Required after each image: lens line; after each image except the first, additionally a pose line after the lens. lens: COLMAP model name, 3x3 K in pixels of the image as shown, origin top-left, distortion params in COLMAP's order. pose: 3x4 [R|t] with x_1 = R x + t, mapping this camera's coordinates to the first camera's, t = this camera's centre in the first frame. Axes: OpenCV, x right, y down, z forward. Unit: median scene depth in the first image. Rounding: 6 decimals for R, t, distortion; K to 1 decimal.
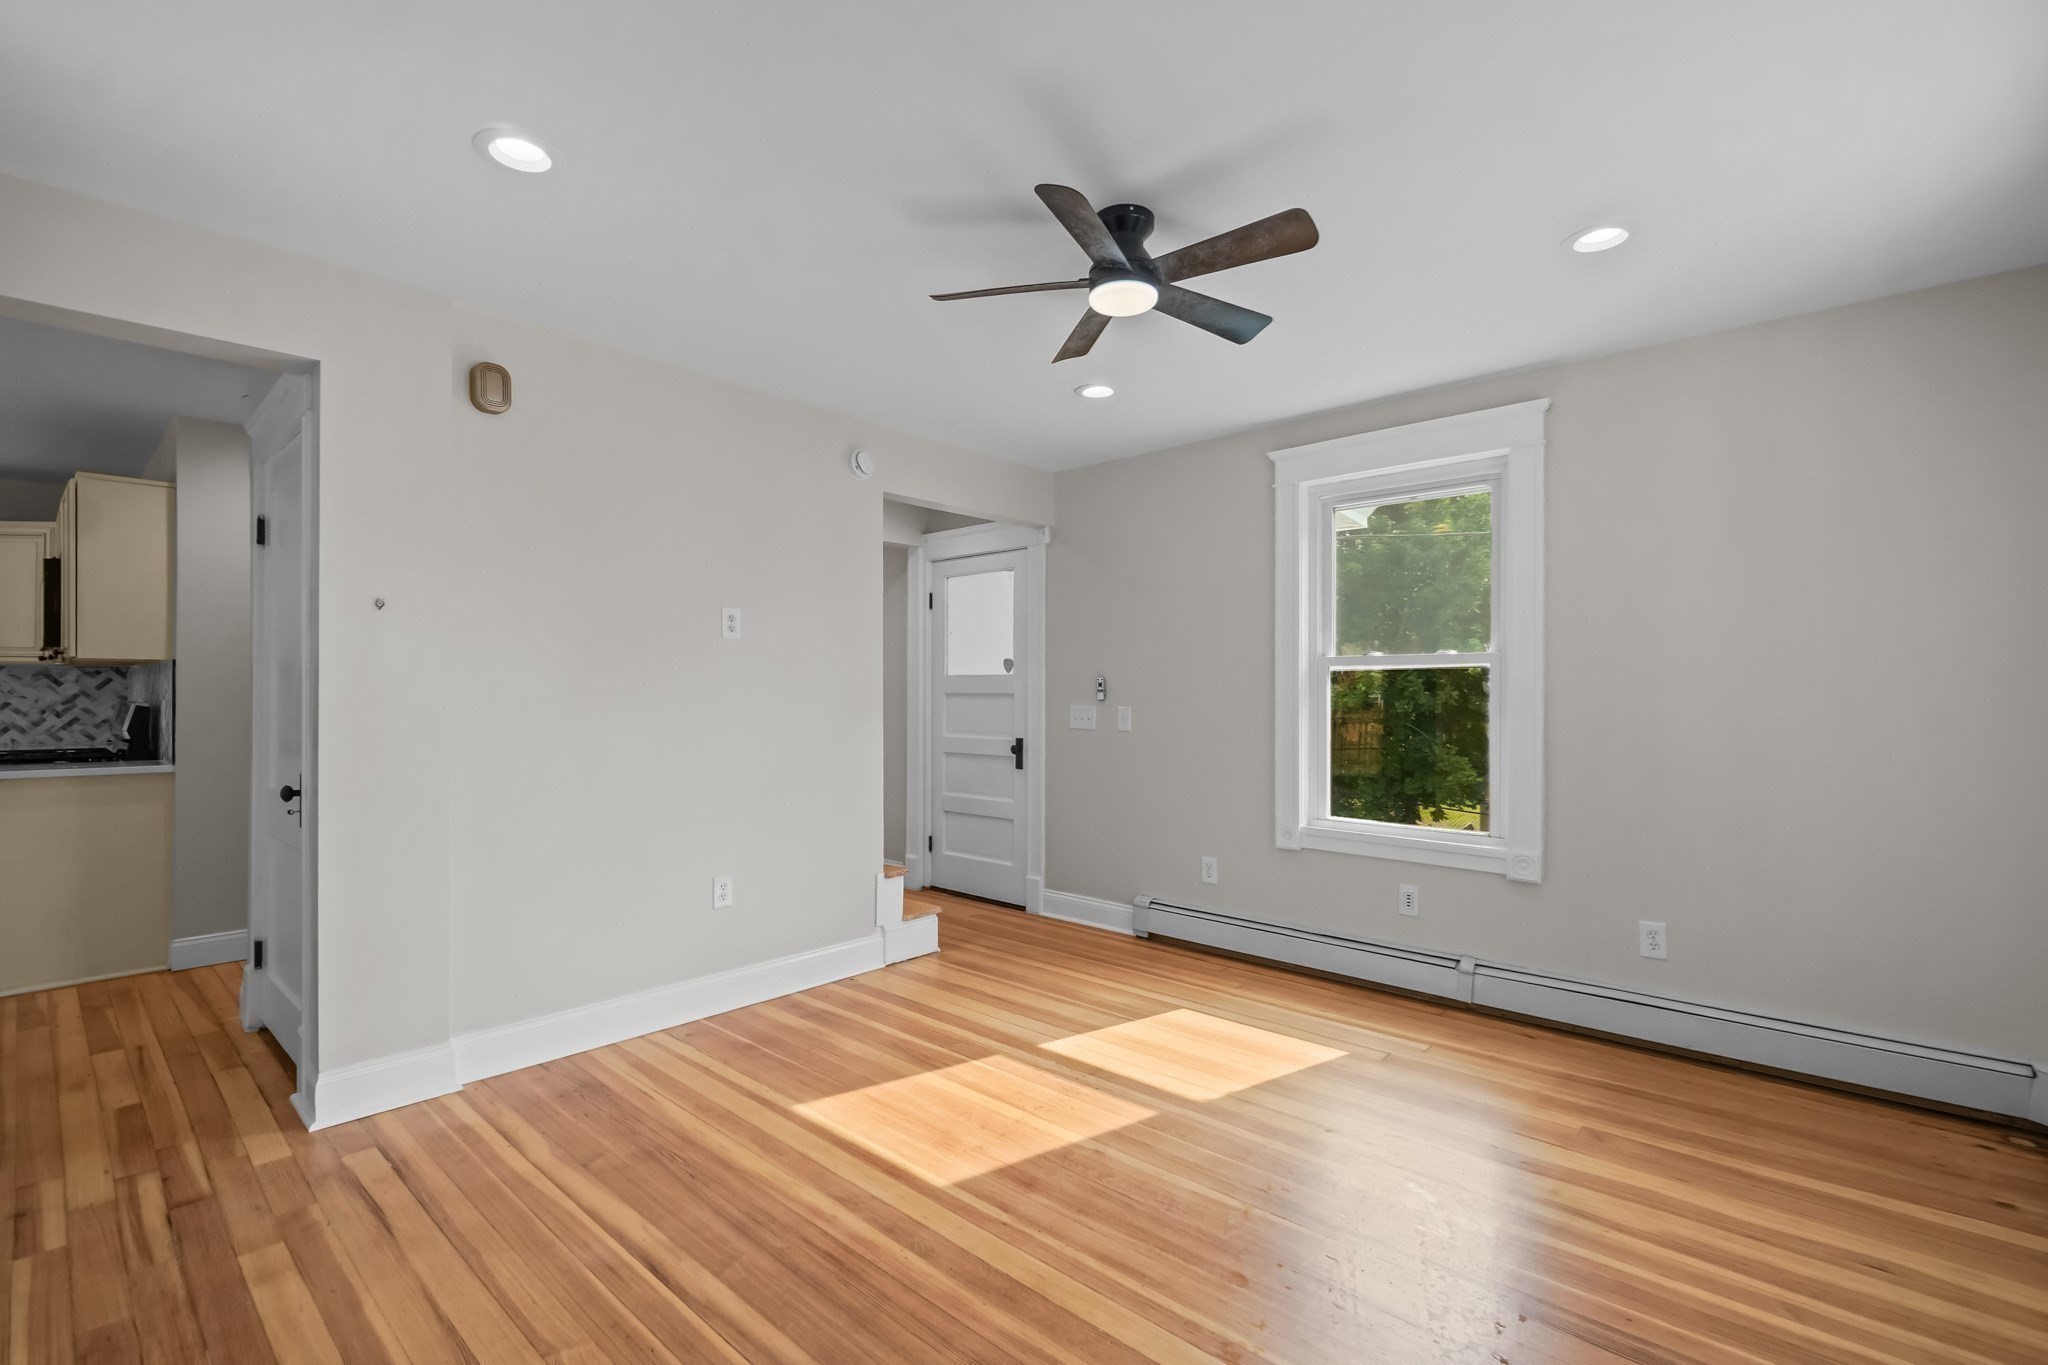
lens RADIAL K [[909.2, 0, 1028.7], [0, 909.2, 690.9], [0, 0, 1]] dist [-0.001228, -0.000423]
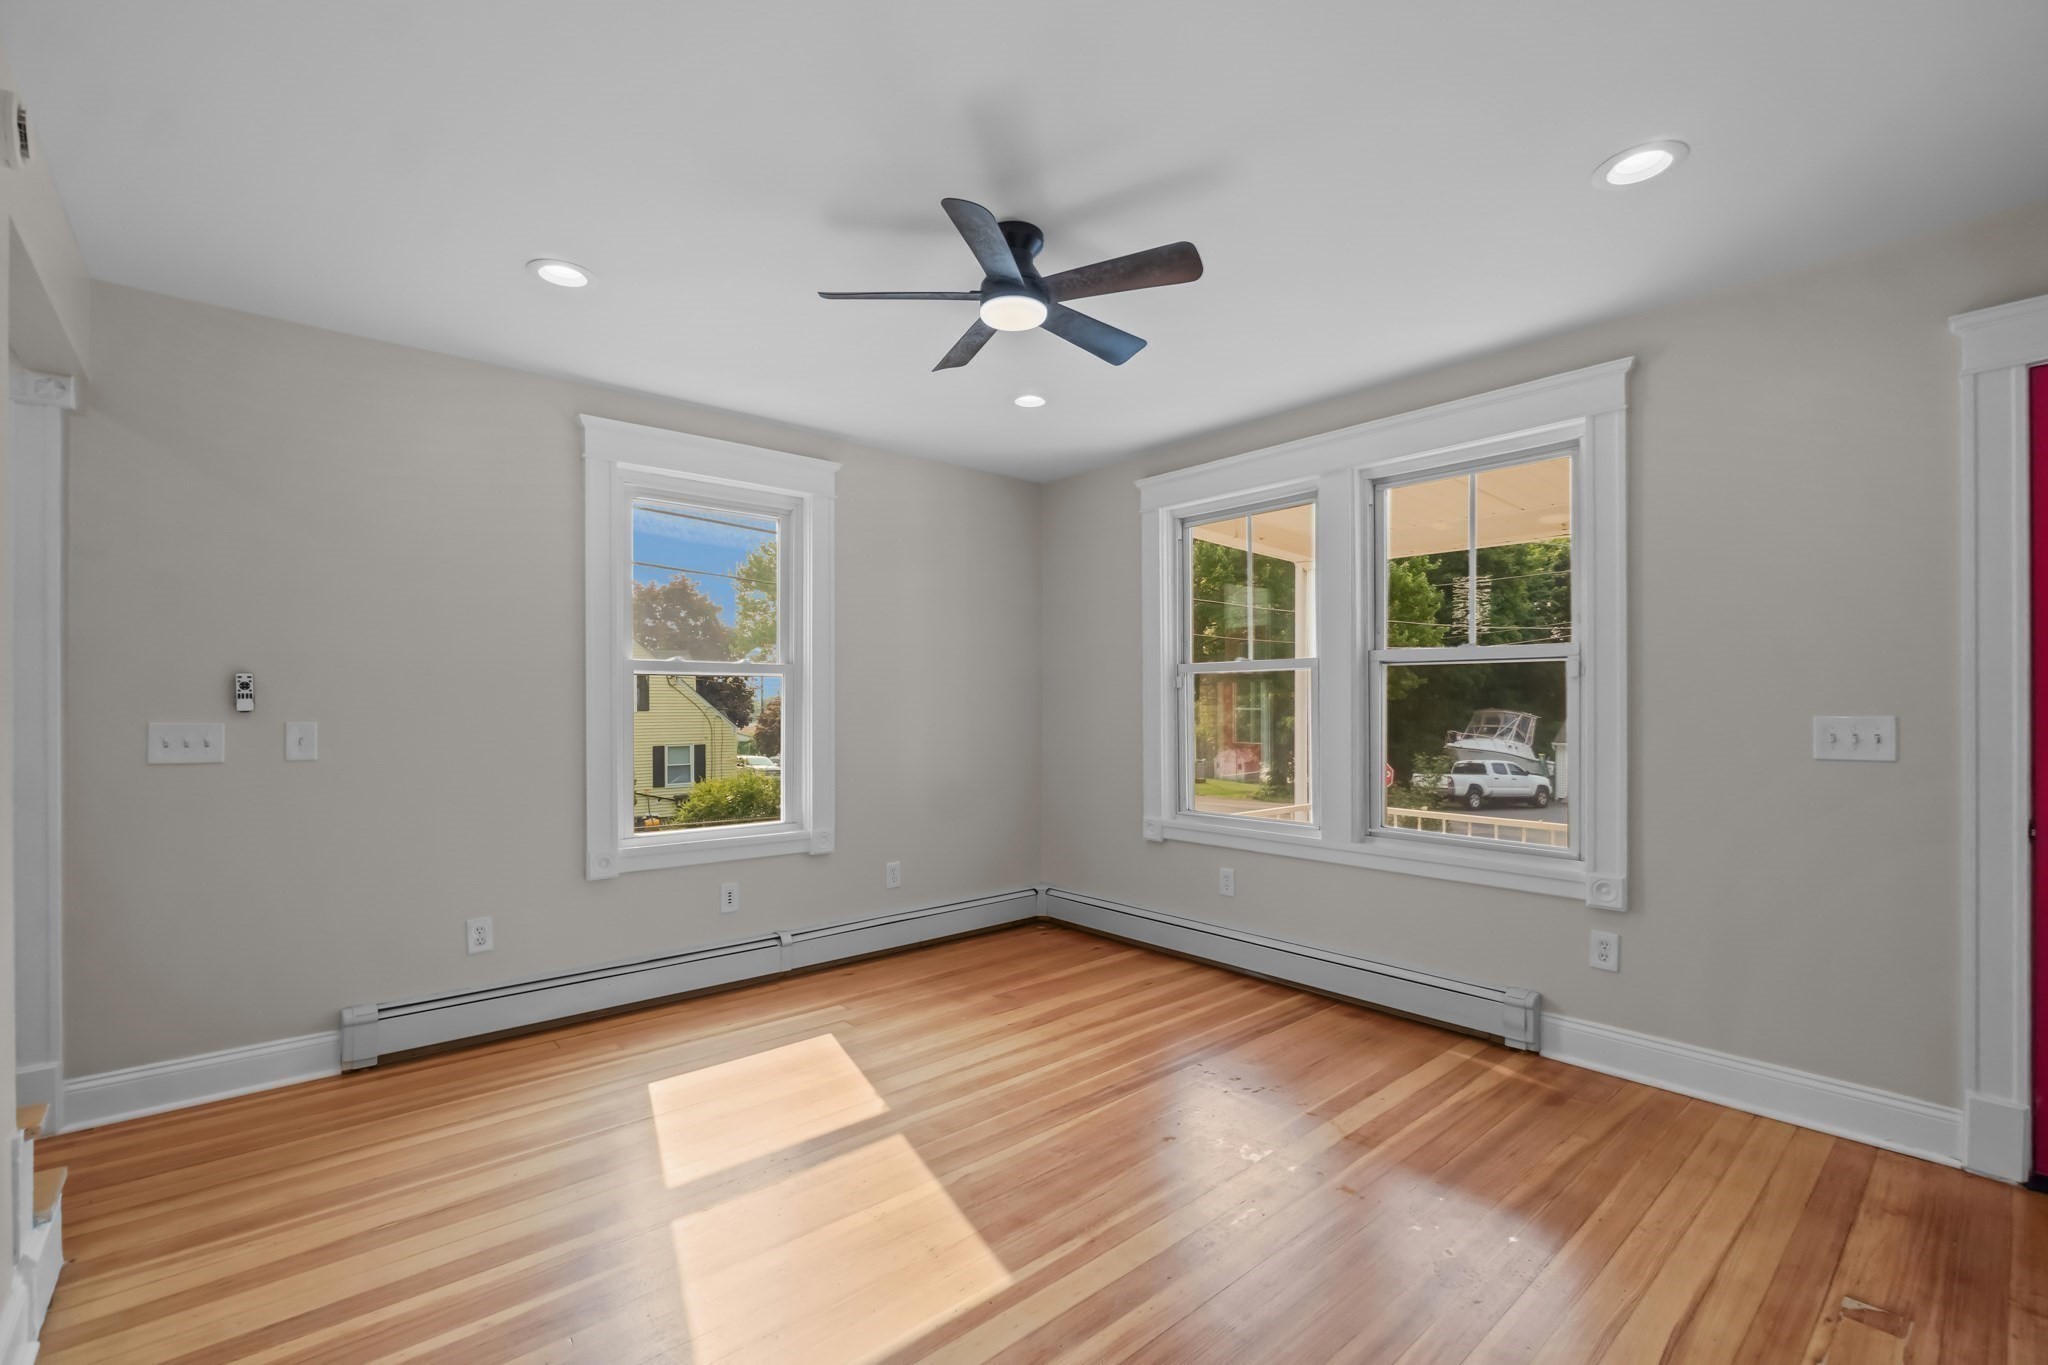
lens RADIAL K [[894.8, 0, 1016.6], [0, 894.8, 701.9], [0, 0, 1]] dist [-0.001331, -0.000136]
pose [[0.122206, -0.002821, 0.992501, -0.659692], [-0.001745, 0.999994, 0.003058, 0.001978], [-0.992503, -0.002105, 0.122200, 0.642208]]
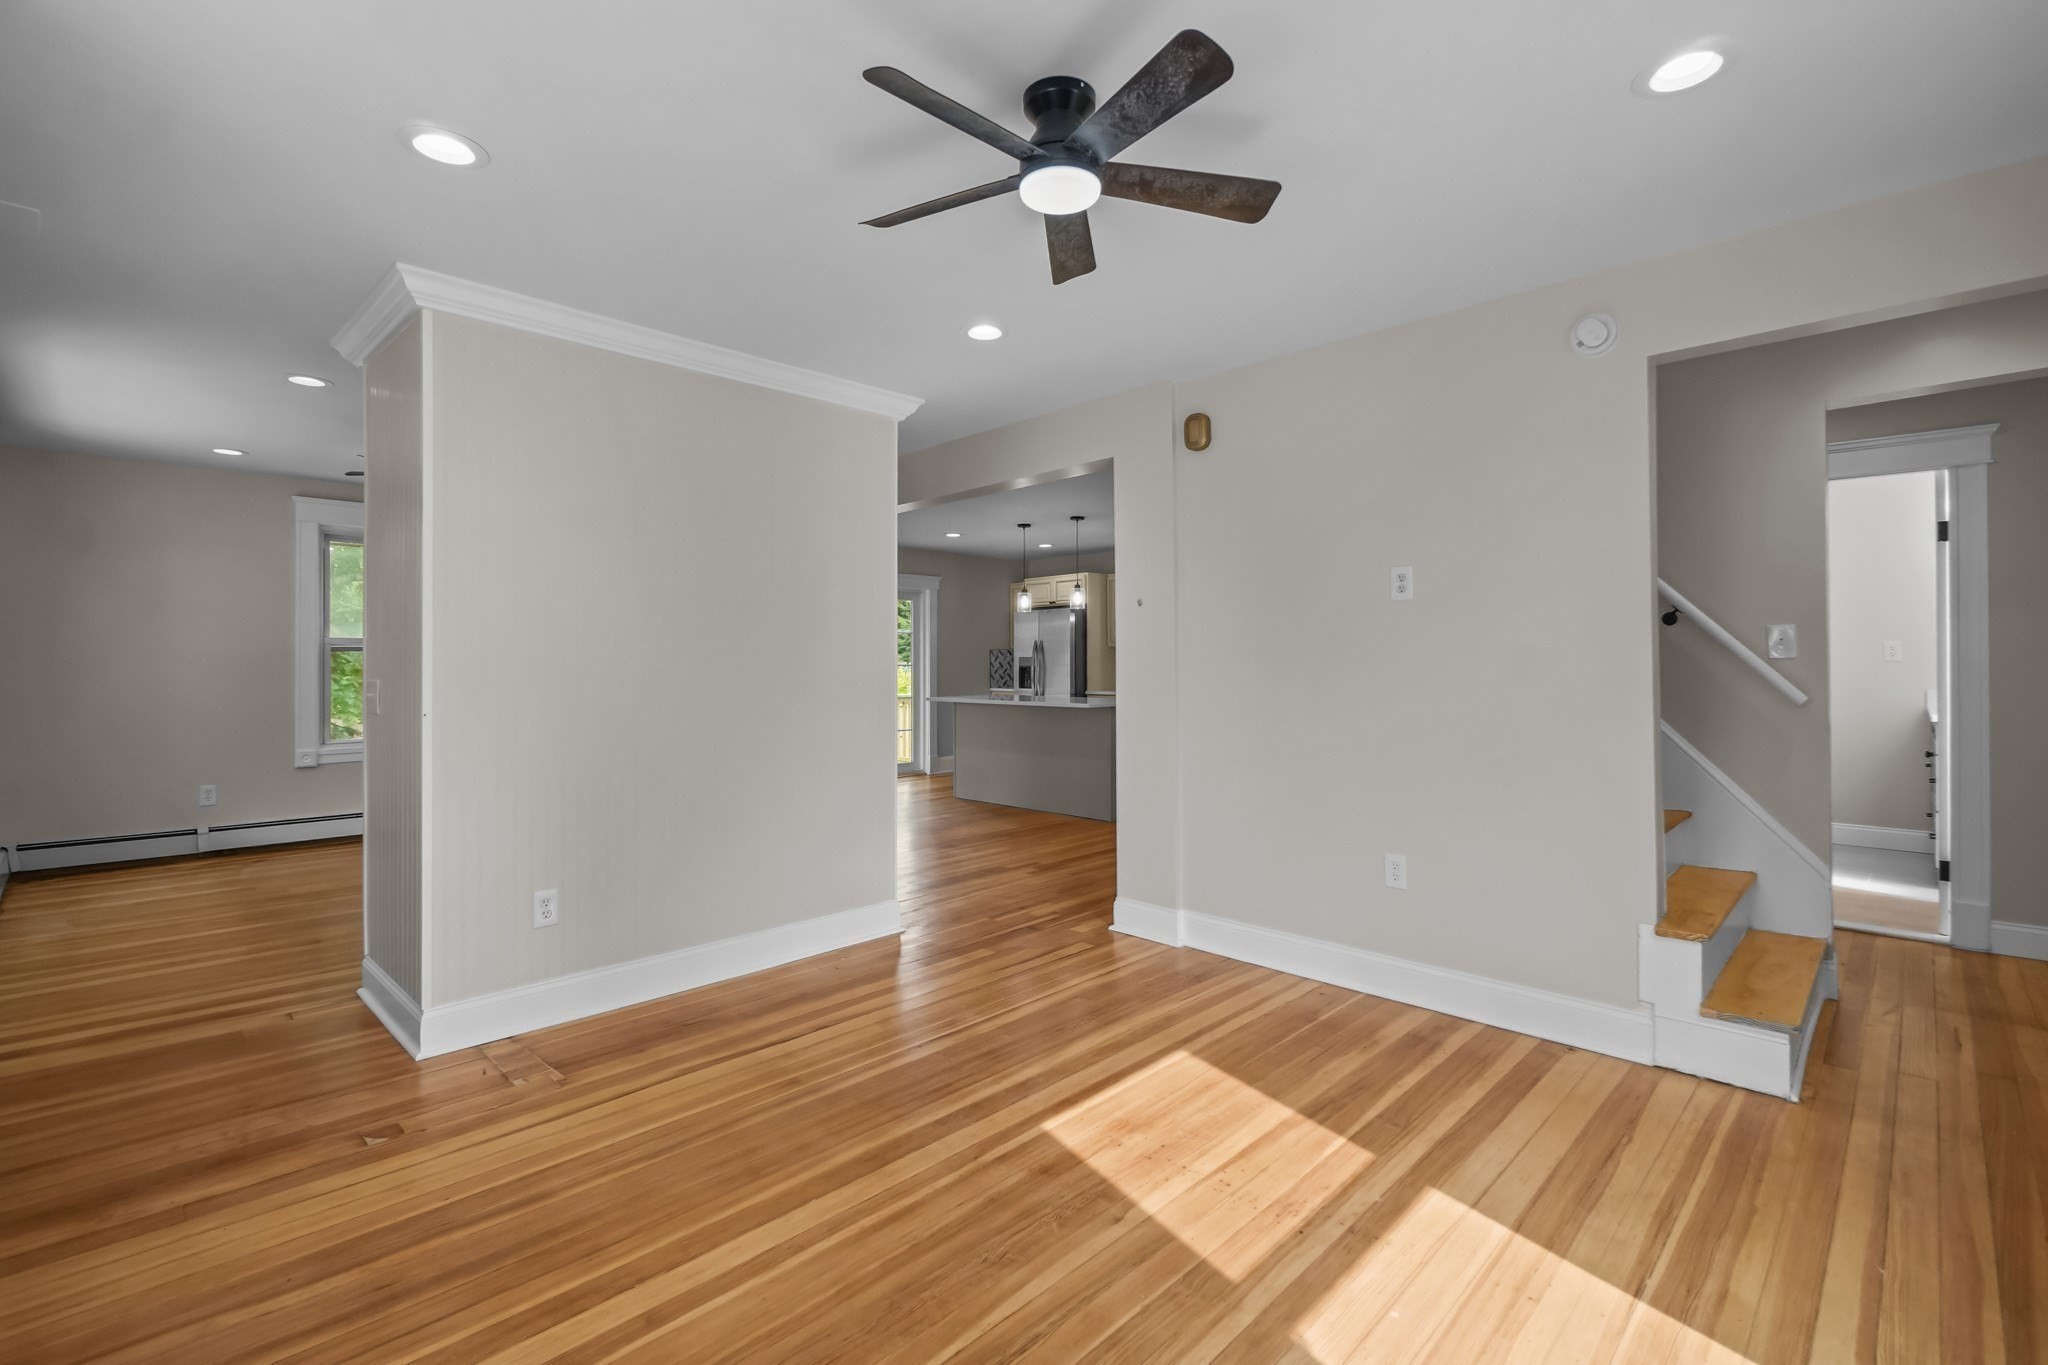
lens RADIAL K [[927.3, 0, 1028.3], [0, 927.3, 654.5], [0, 0, 1]] dist [-0.003273, -0.000628]
pose [[-0.042353, -0.008436, -0.999067, 0.705918], [0.004924, 0.999950, -0.008652, 0.004385], [0.999091, -0.005286, -0.042309, 0.739163]]
